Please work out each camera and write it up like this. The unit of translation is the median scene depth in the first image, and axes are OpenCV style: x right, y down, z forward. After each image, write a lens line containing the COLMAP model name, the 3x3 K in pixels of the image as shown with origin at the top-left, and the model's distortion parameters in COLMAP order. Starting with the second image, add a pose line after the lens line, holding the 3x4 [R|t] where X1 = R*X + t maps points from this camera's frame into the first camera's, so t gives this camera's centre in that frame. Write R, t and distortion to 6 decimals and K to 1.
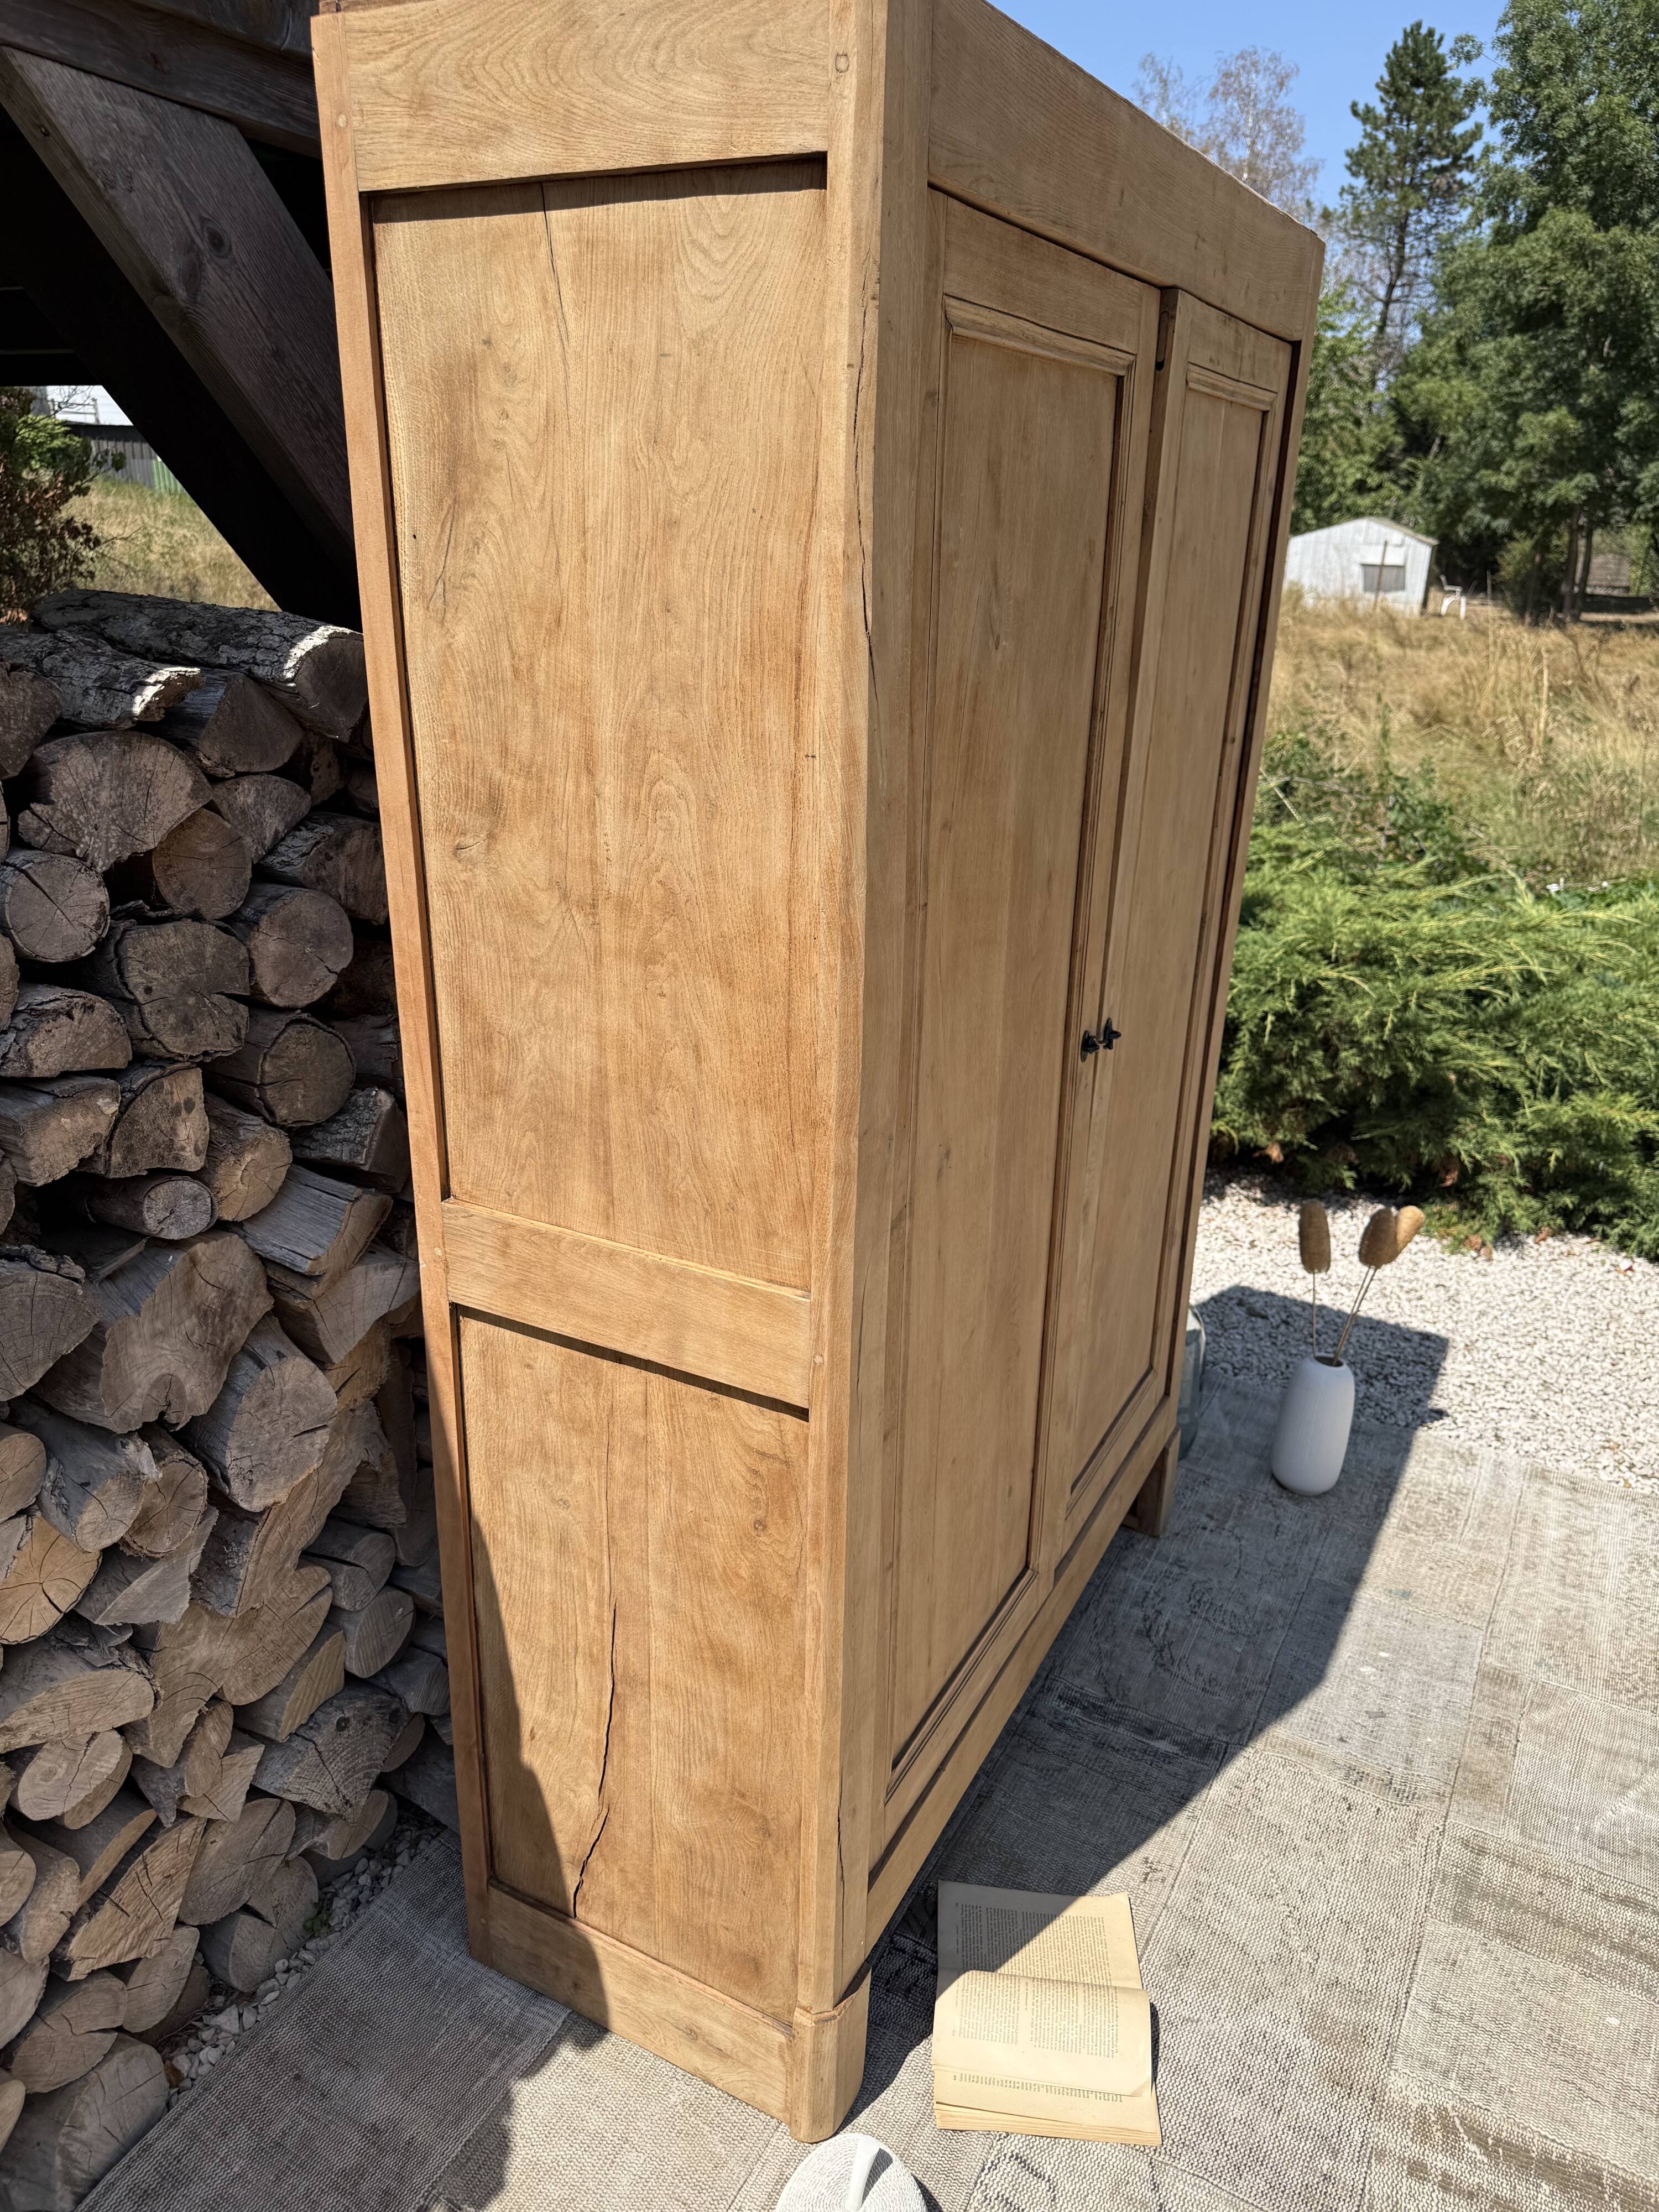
lens RADIAL K [[1572.6, 0, 830.0], [0, 1572.6, 1100.1], [0, 0, 1]] dist [0.013468, -0.016185]
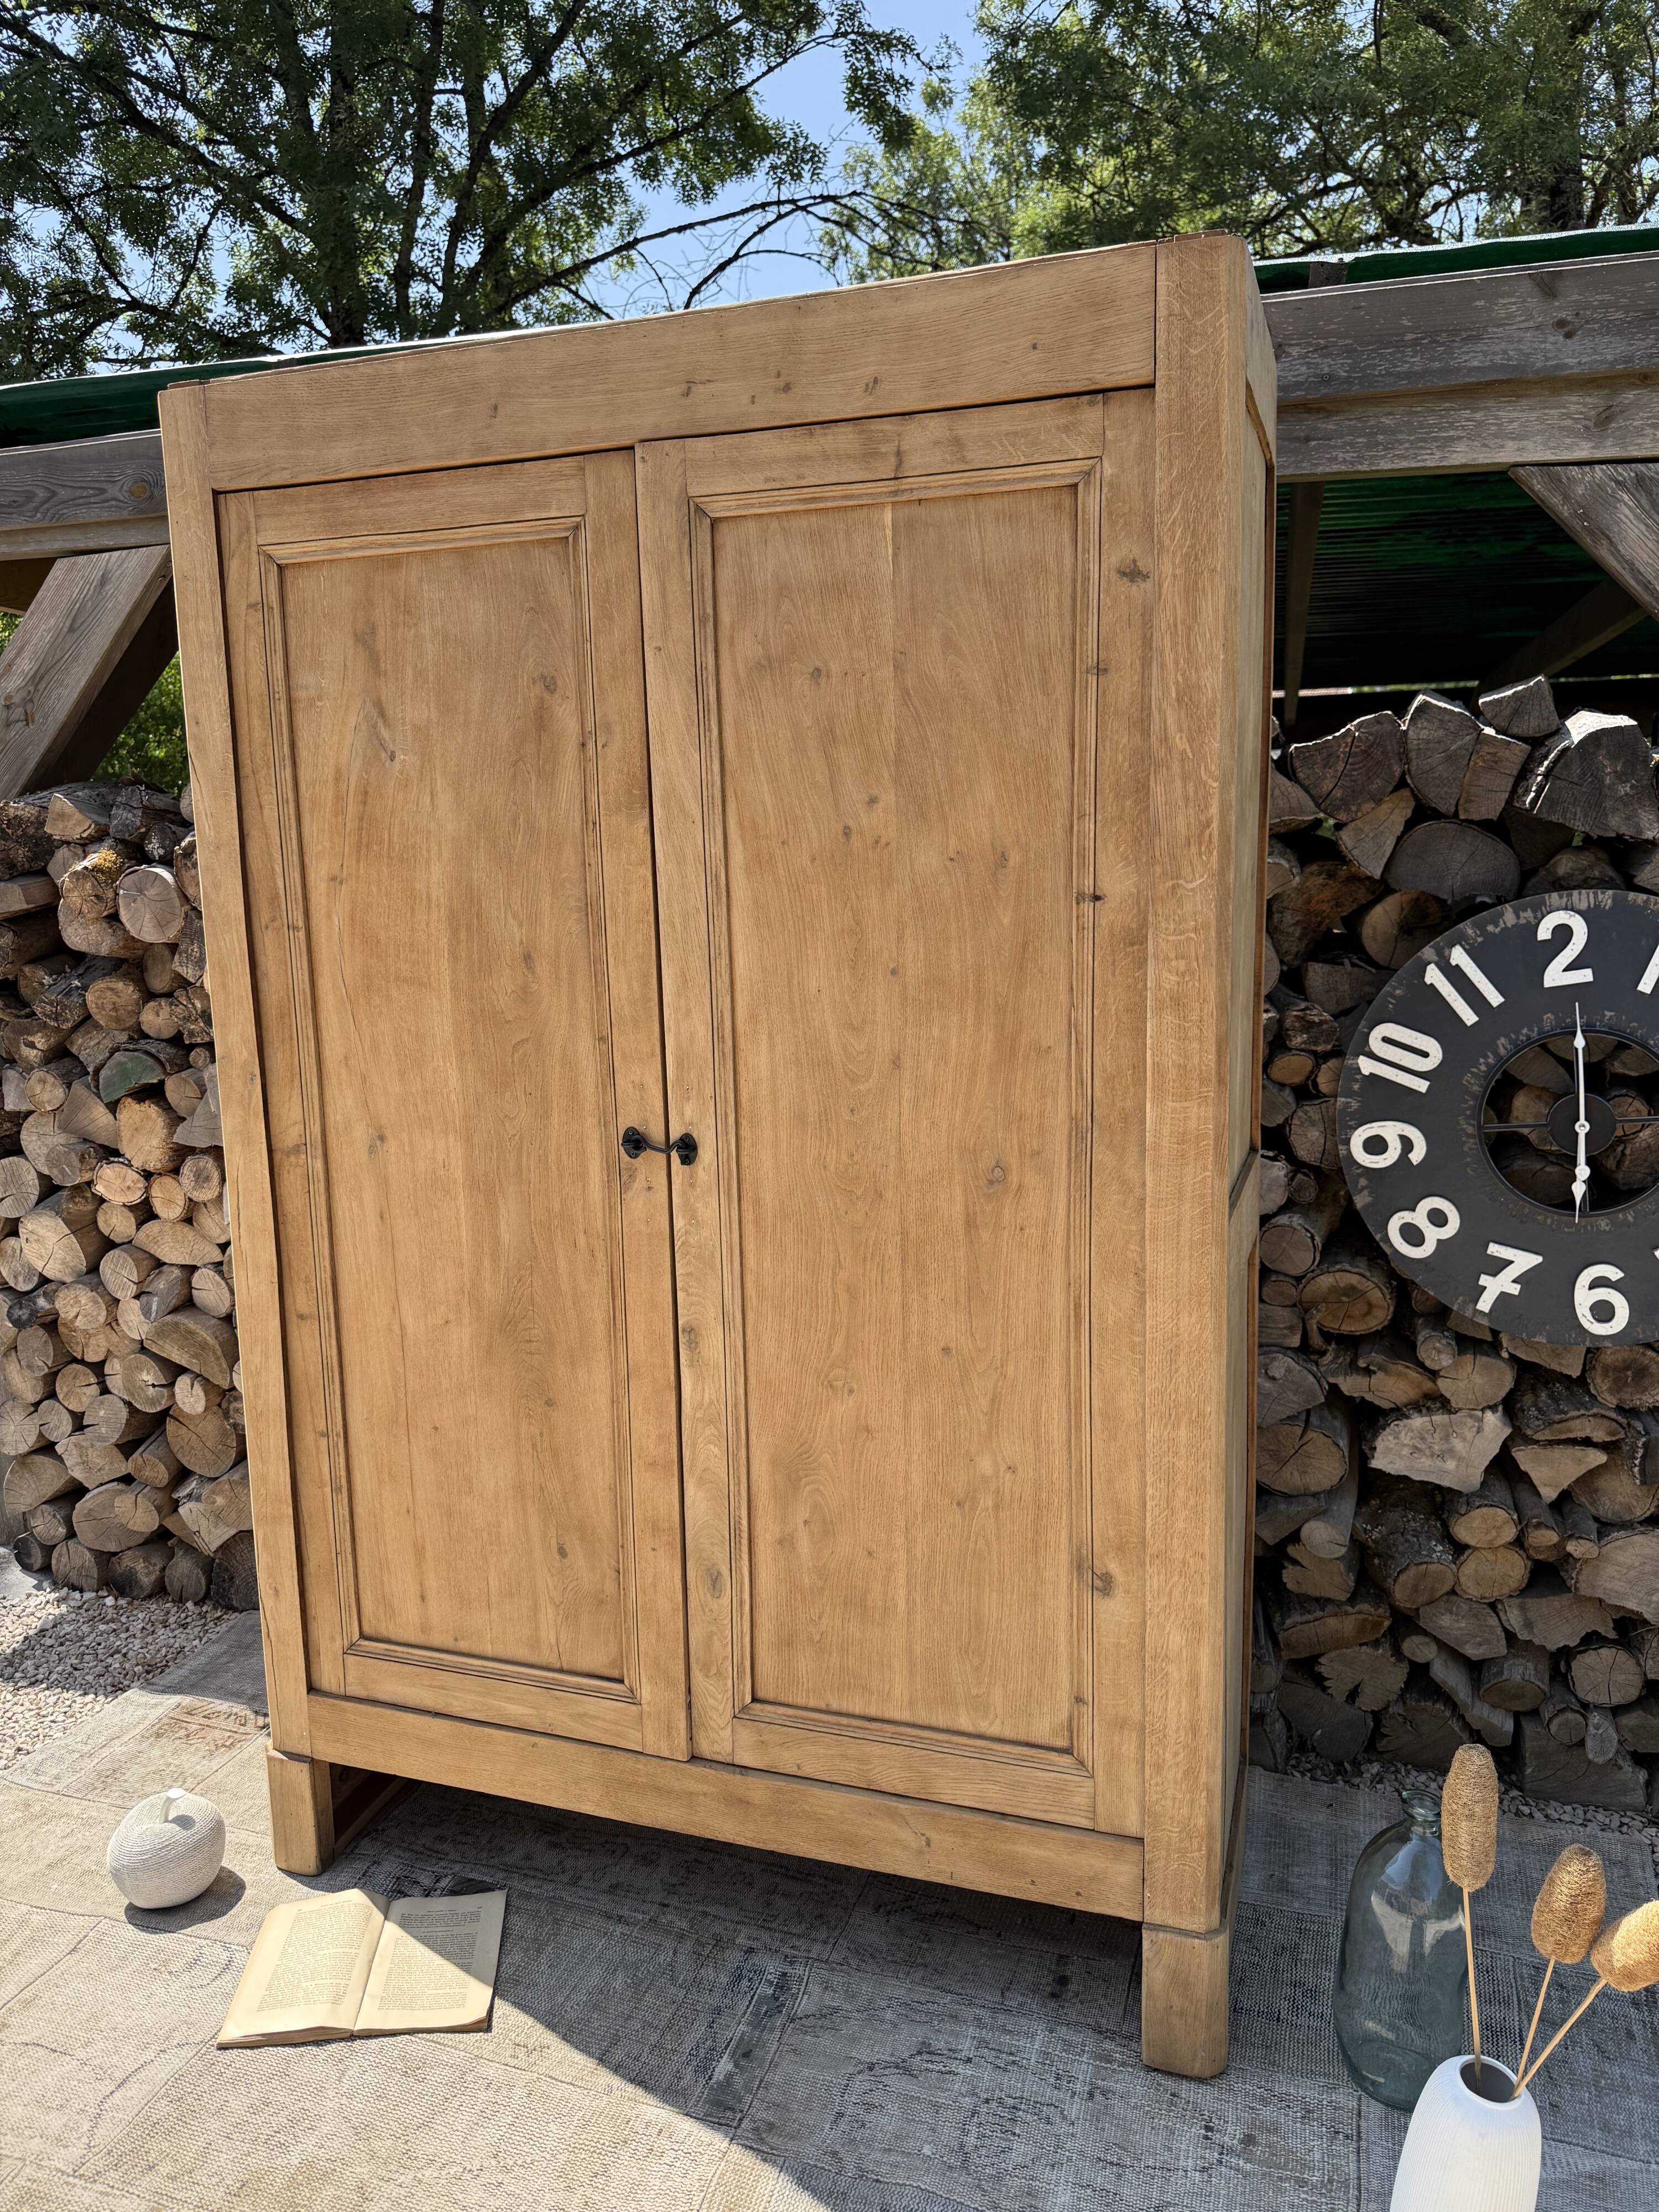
lens RADIAL K [[1563.6, 0, 821.6], [0, 1563.6, 1103.1], [0, 0, 1]] dist [0.007679, -0.011952]
pose [[0.153908, 0.126622, -0.979938, 1.402357], [-0.324401, 0.943257, 0.070932, -0.204868], [0.933315, 0.306976, 0.186251, 1.085276]]
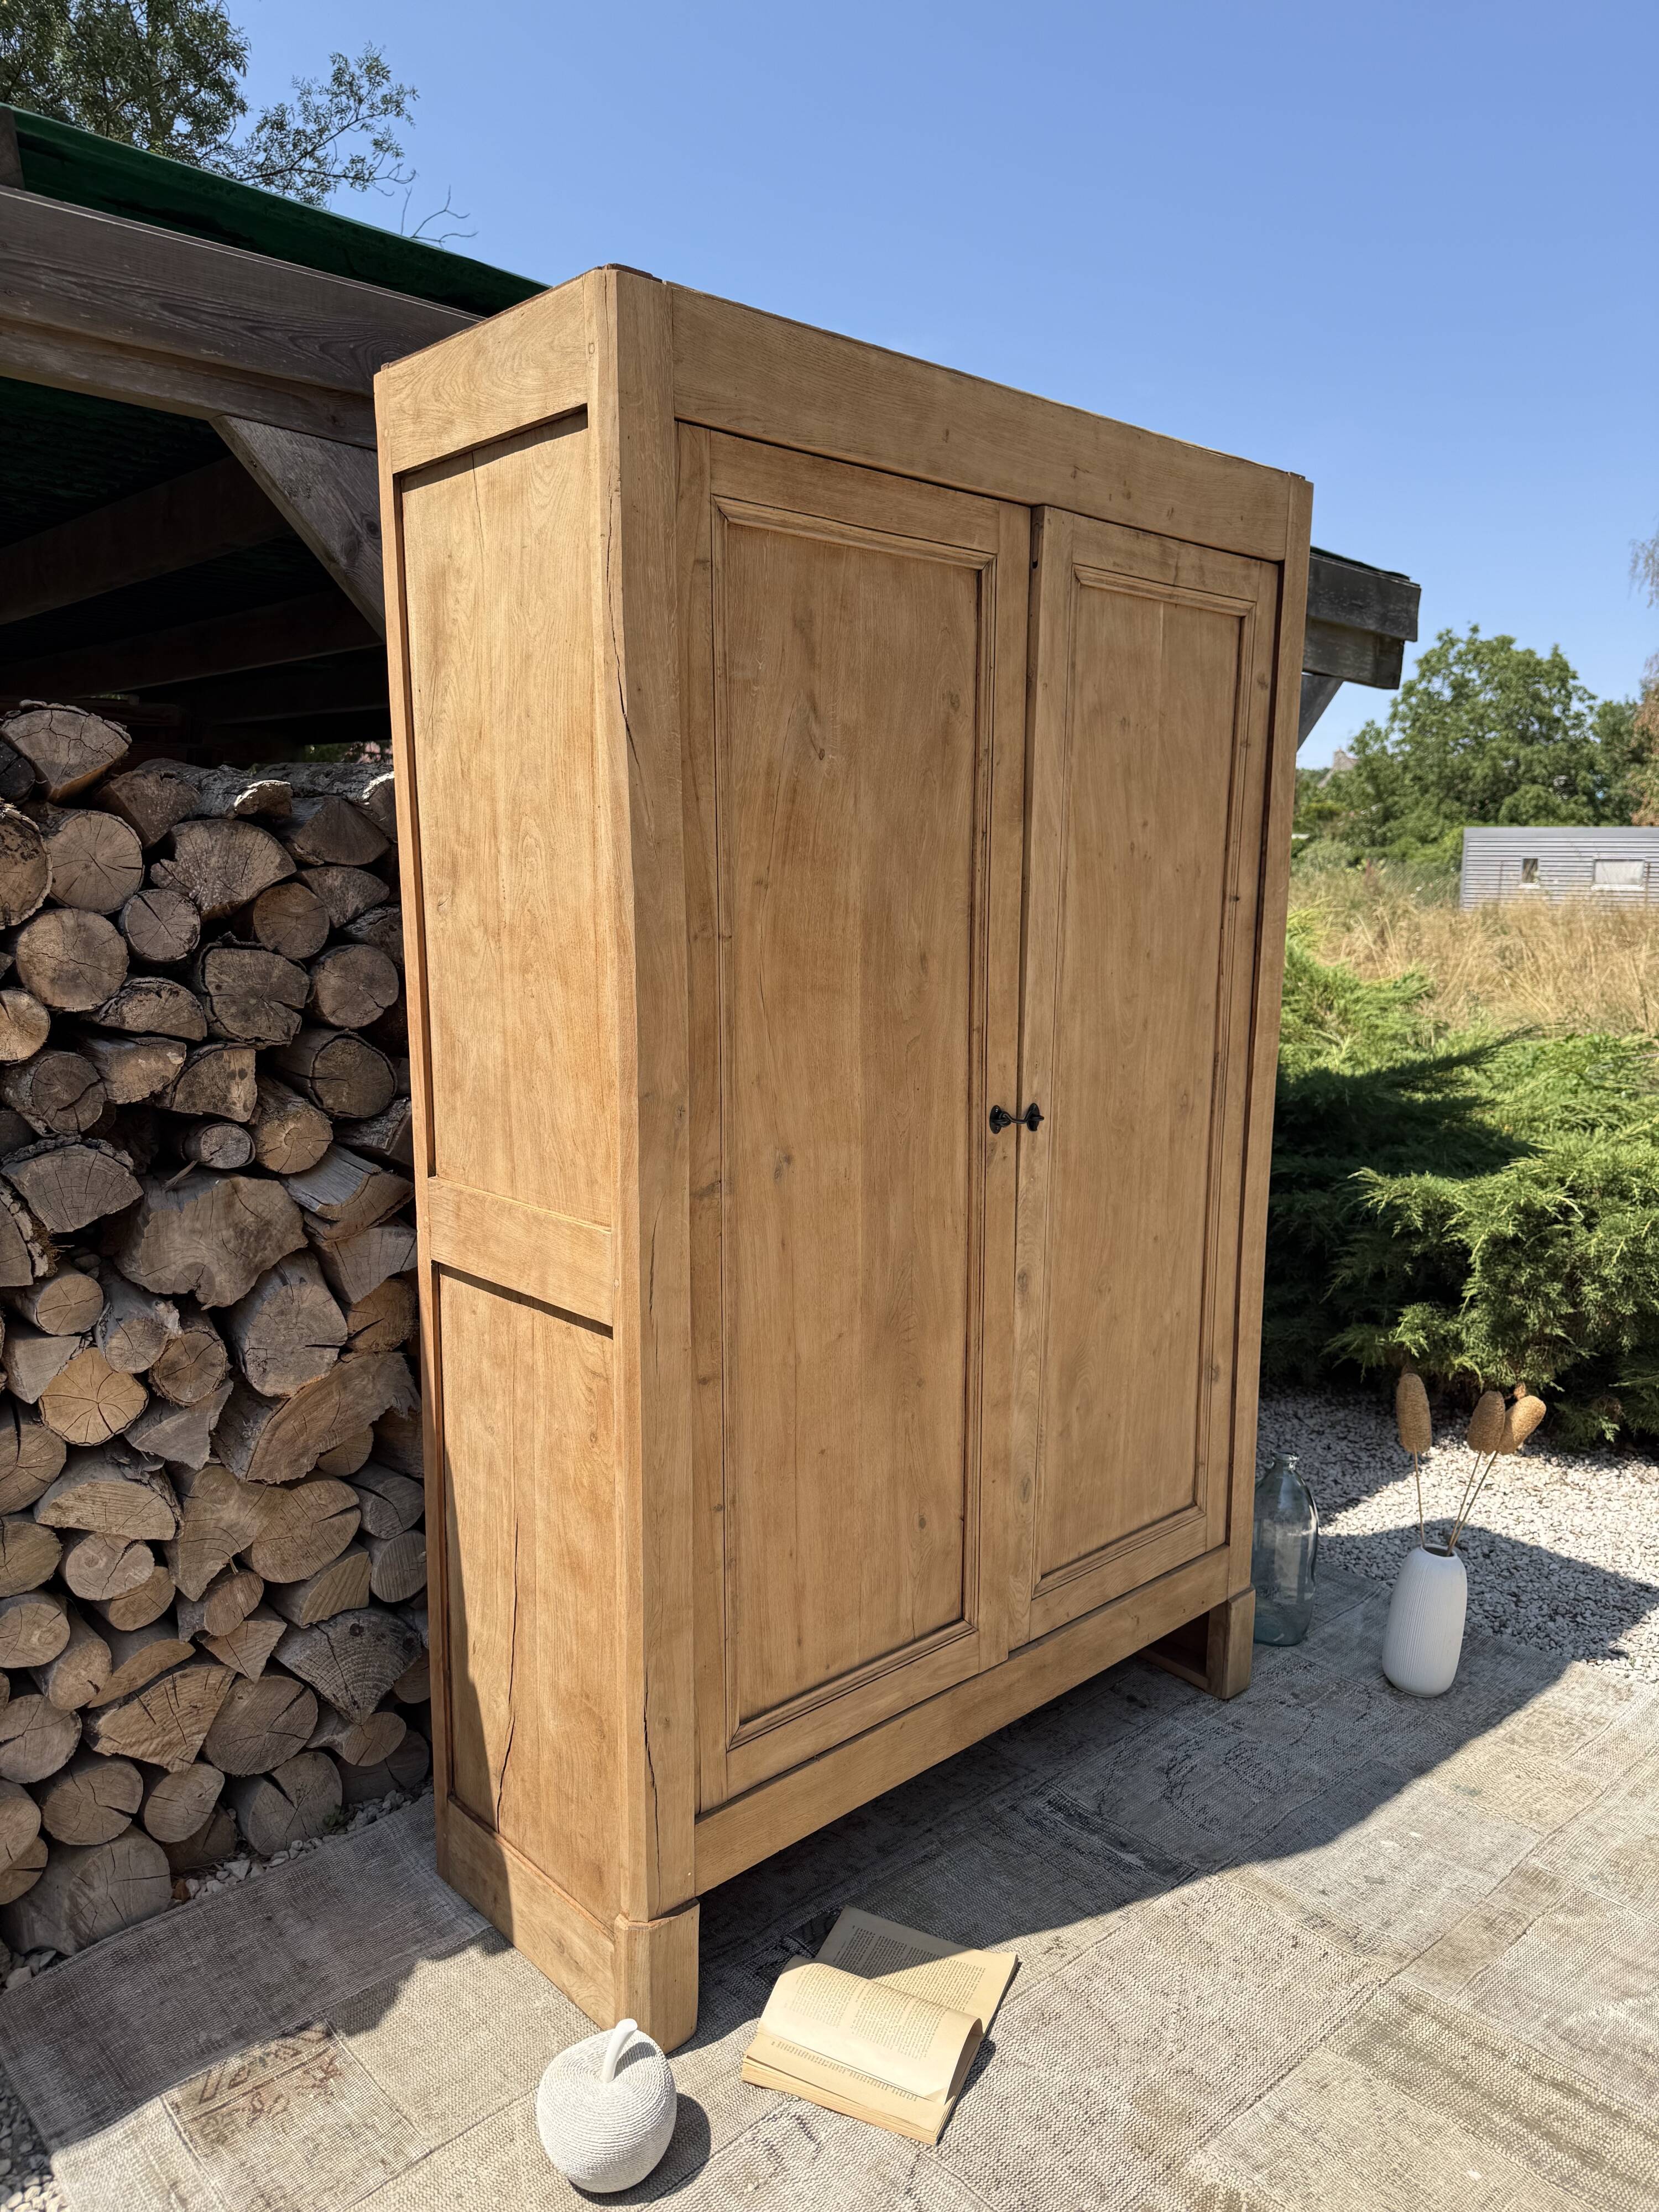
lens RADIAL K [[1563.4, 0, 827.4], [0, 1563.4, 1112.4], [0, 0, 1]] dist [0.032935, -0.039424]
pose [[0.942736, 0.035758, -0.331618, 0.505211], [-0.101850, 0.977612, -0.184126, 0.218687], [0.317610, 0.207357, 0.925271, -0.126700]]
